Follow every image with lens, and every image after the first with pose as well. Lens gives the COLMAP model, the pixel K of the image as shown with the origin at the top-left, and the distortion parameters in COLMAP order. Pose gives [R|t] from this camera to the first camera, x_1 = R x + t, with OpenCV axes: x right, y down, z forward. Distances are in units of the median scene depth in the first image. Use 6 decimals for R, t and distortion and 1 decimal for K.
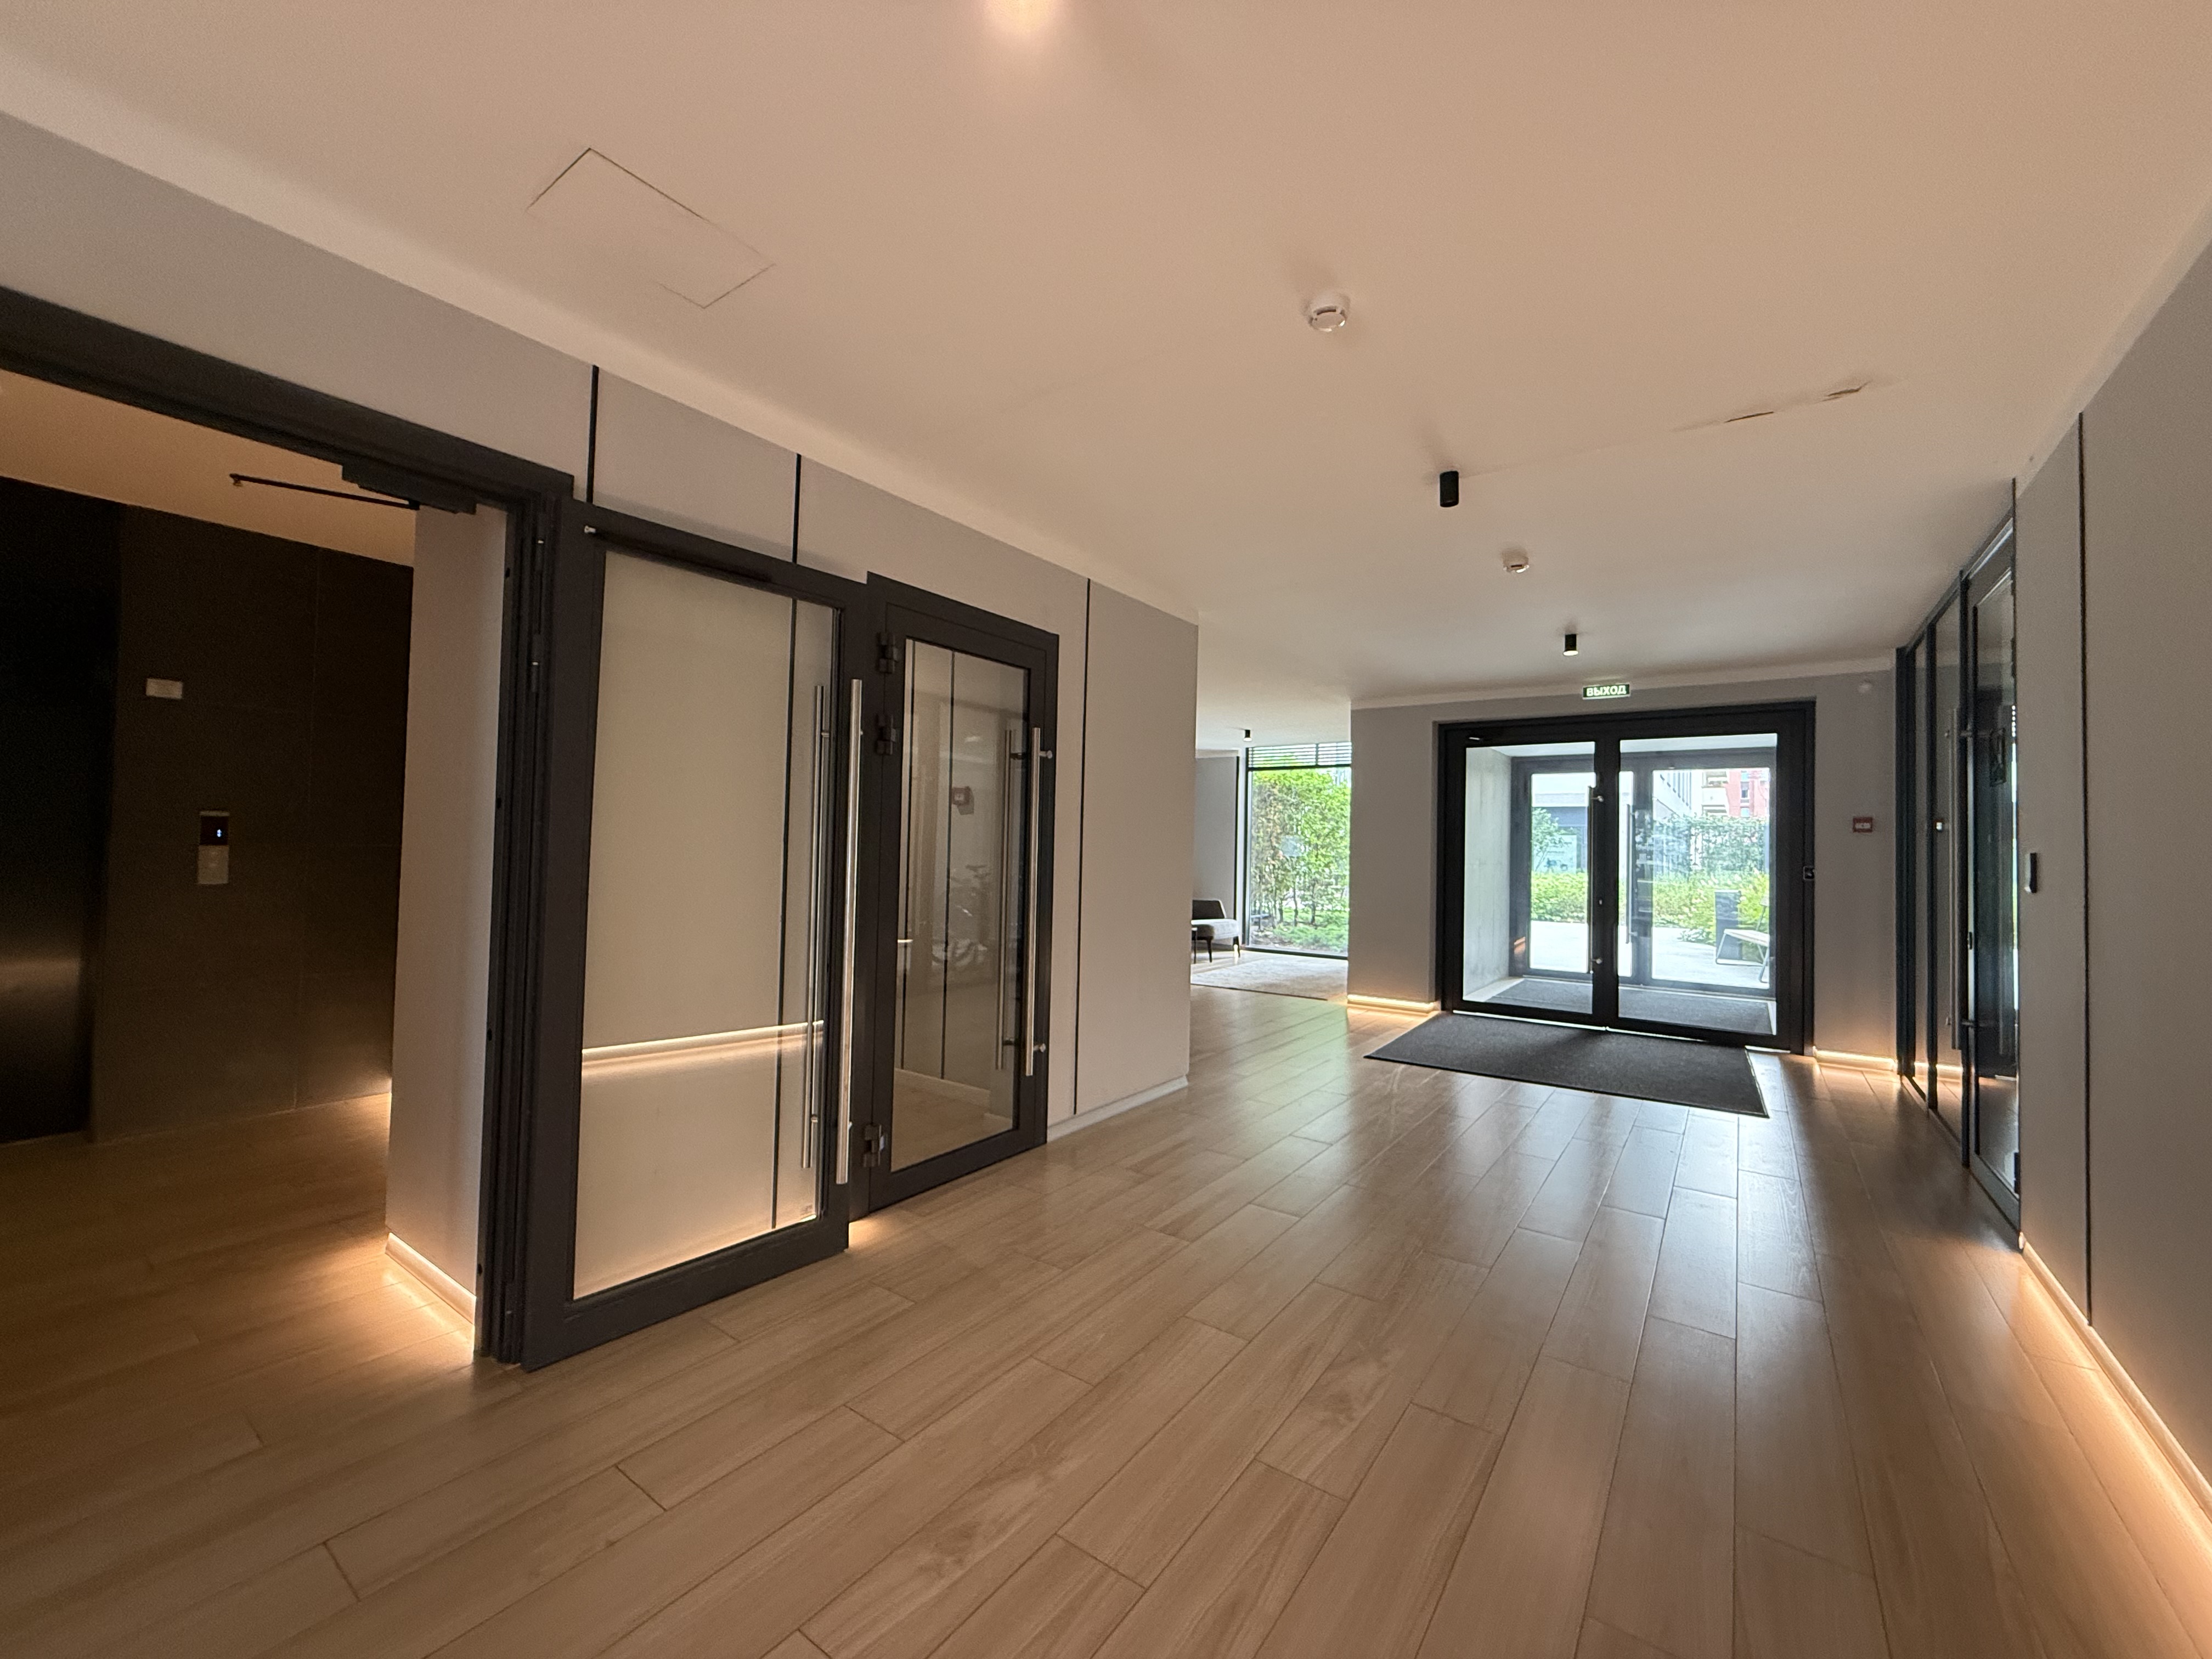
lens RADIAL K [[881.7, 0, 1100.9], [0, 881.7, 826.3], [0, 0, 1]] dist [0.001117, -0.000039]
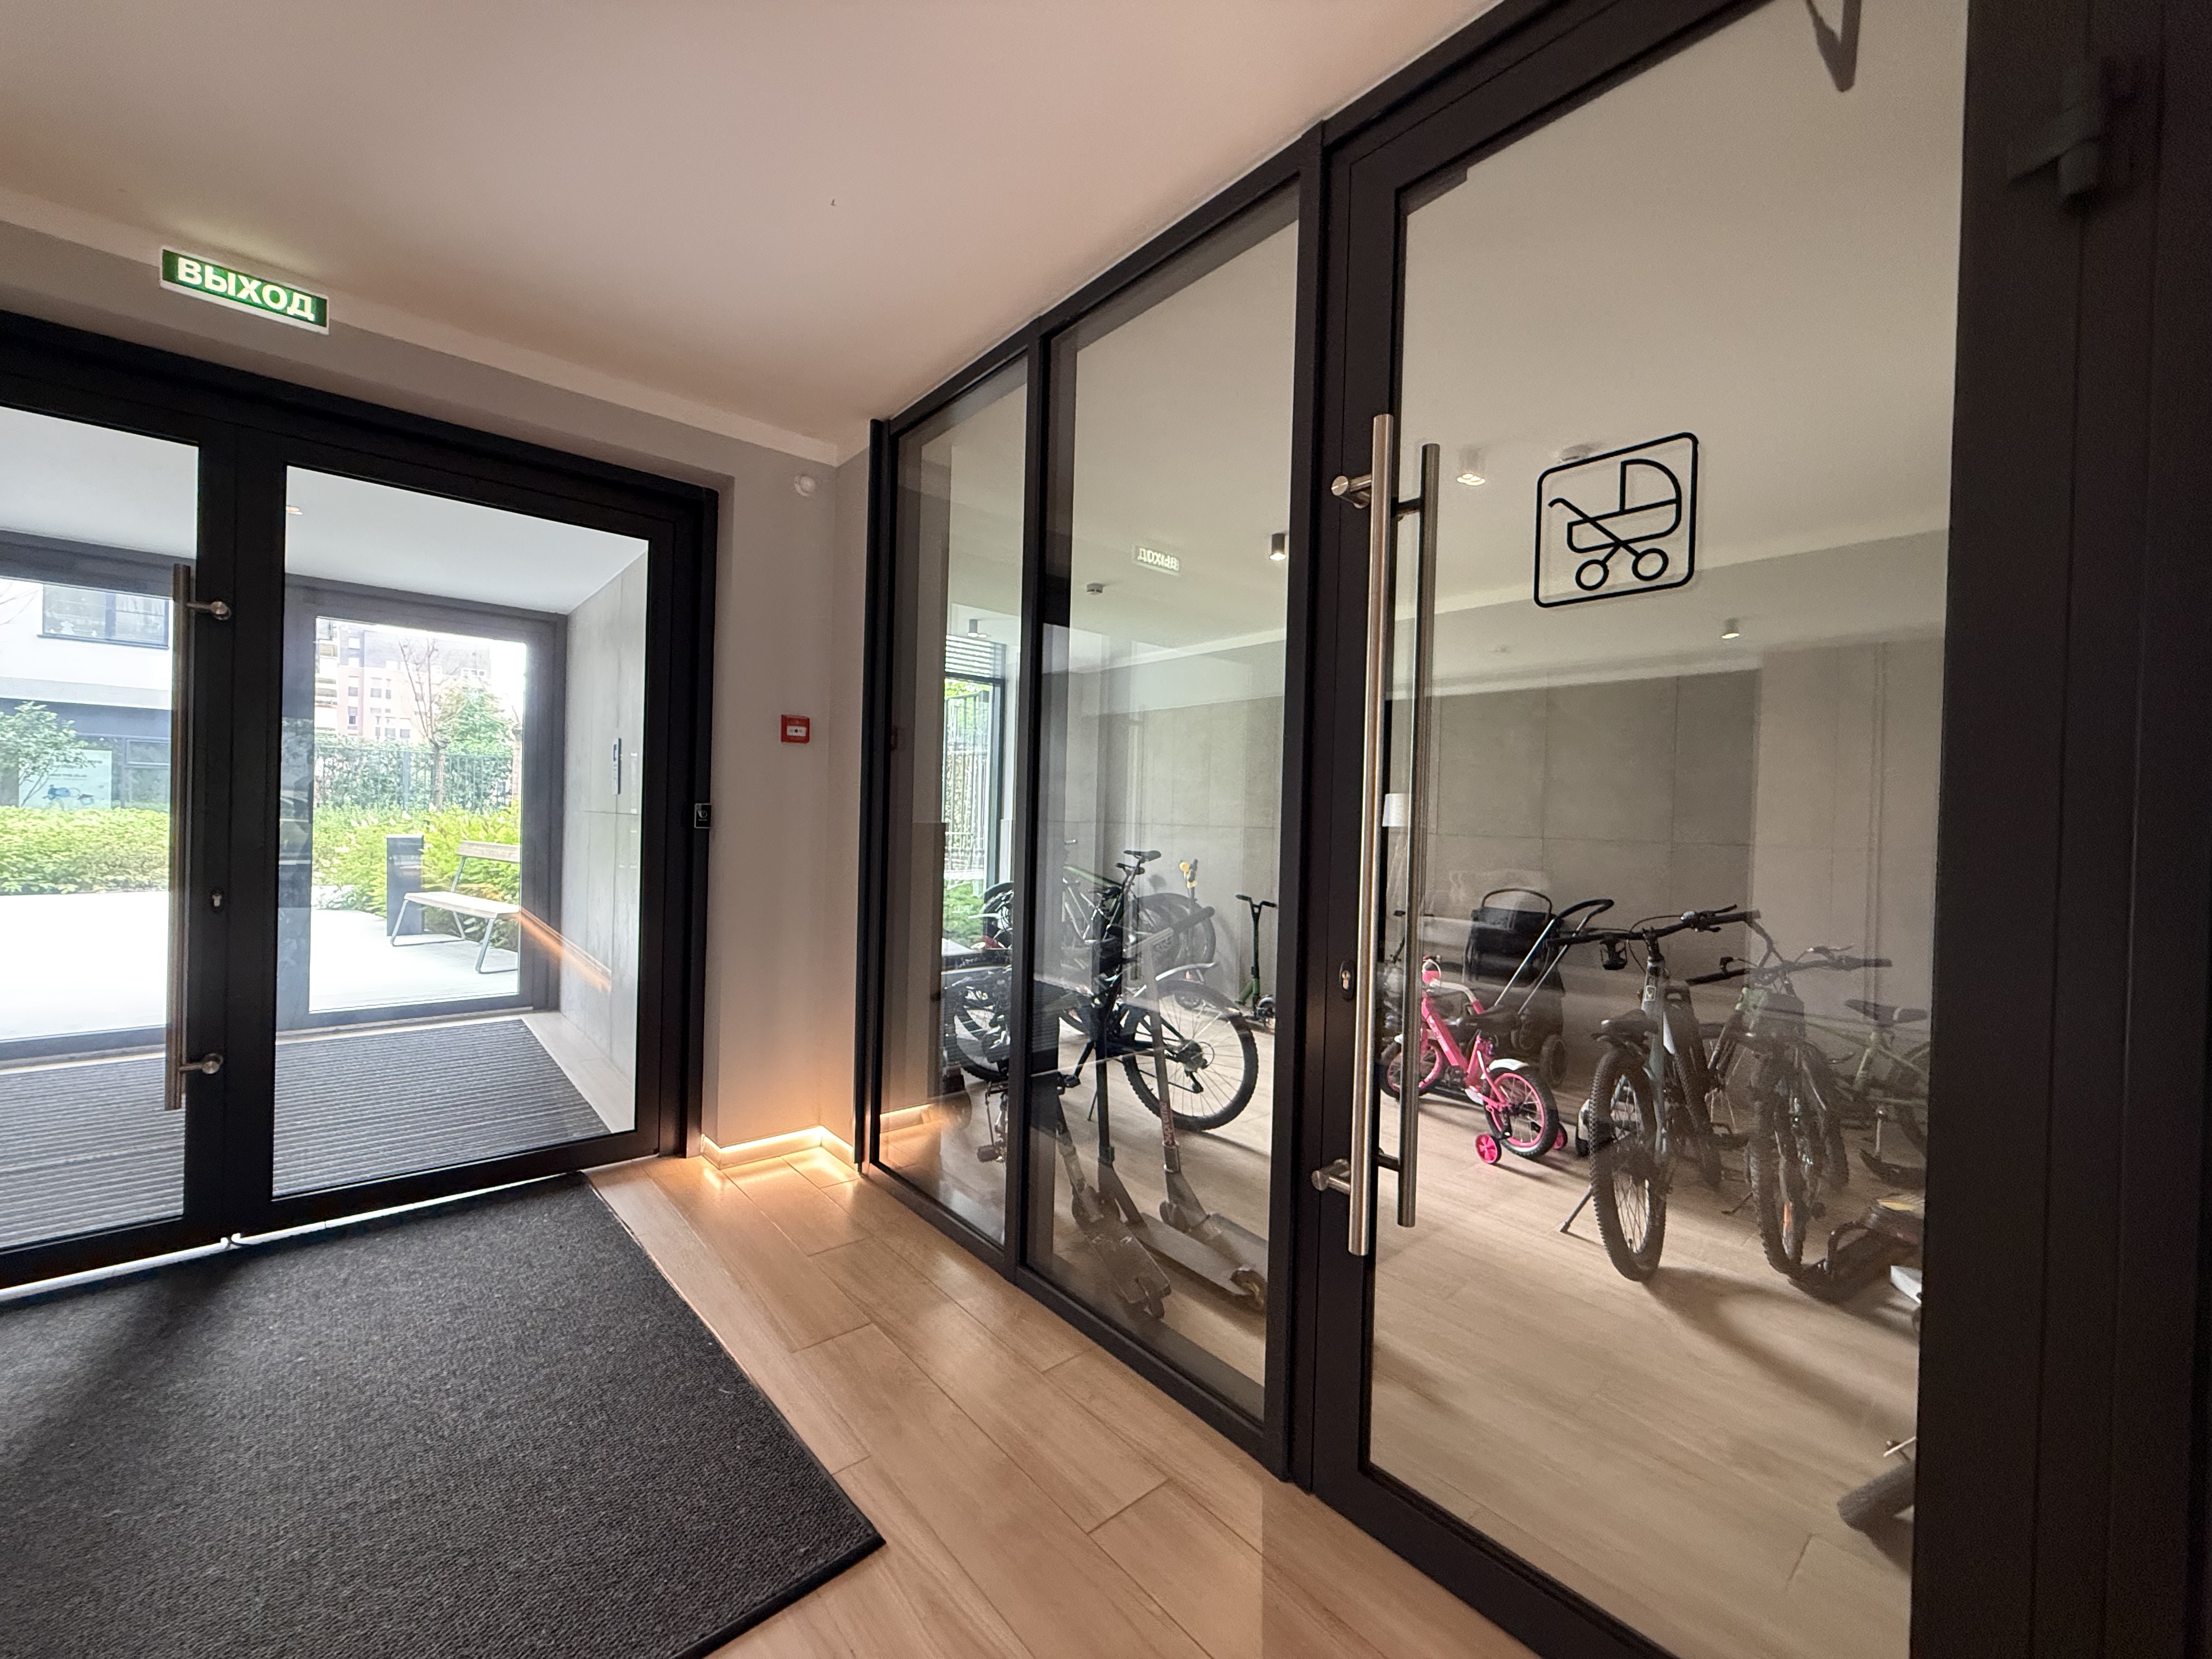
lens RADIAL K [[881.7, 0, 1100.9], [0, 881.7, 826.3], [0, 0, 1]] dist [0.001117, -0.000039]
pose [[0.231206, -0.024529, 0.972596, 0.358803], [-0.049356, 0.998099, 0.036905, 0.029696], [-0.971652, -0.056536, 0.229556, 0.678740]]
